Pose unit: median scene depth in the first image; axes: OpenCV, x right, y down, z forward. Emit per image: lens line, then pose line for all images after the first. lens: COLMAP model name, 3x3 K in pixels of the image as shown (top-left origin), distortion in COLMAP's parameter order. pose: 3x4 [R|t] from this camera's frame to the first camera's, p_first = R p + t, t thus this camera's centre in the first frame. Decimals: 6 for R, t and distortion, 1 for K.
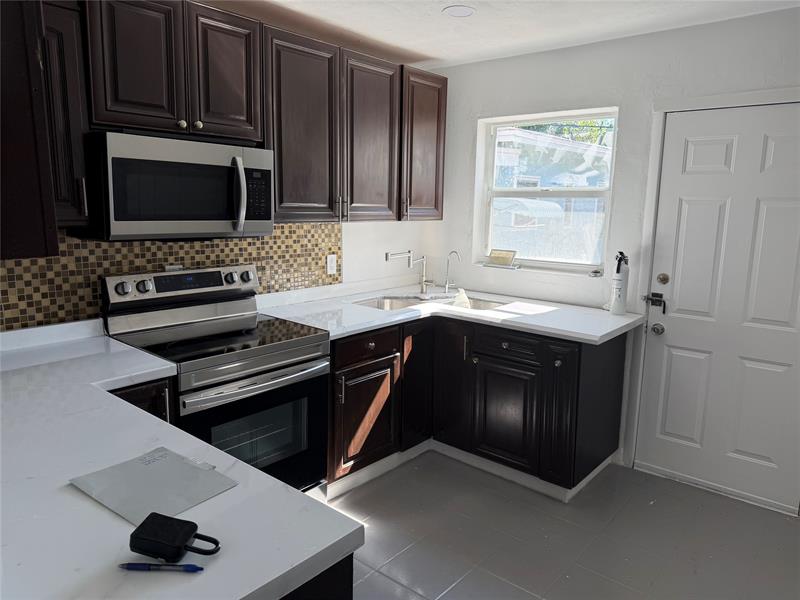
lens RADIAL K [[563.1, 0, 399.8], [0, 563.1, 298.0], [0, 0, 1]] dist [0.052686, -0.062082]
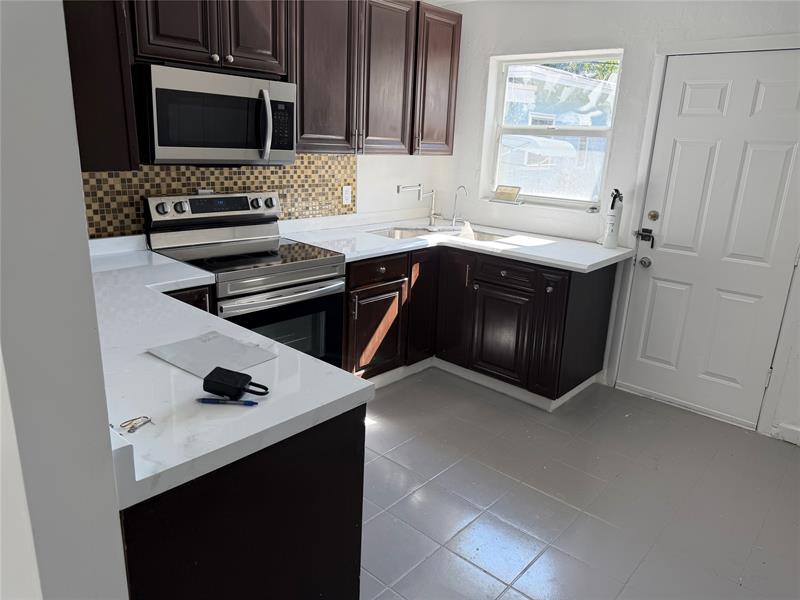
lens RADIAL K [[563.1, 0, 402.4], [0, 563.1, 299.7], [0, 0, 1]] dist [0.052686, -0.062082]
pose [[0.999481, 0.029704, -0.012498, 0.004742], [-0.028147, 0.993503, 0.110273, 0.020342], [0.015693, -0.109864, 0.993823, -0.104082]]
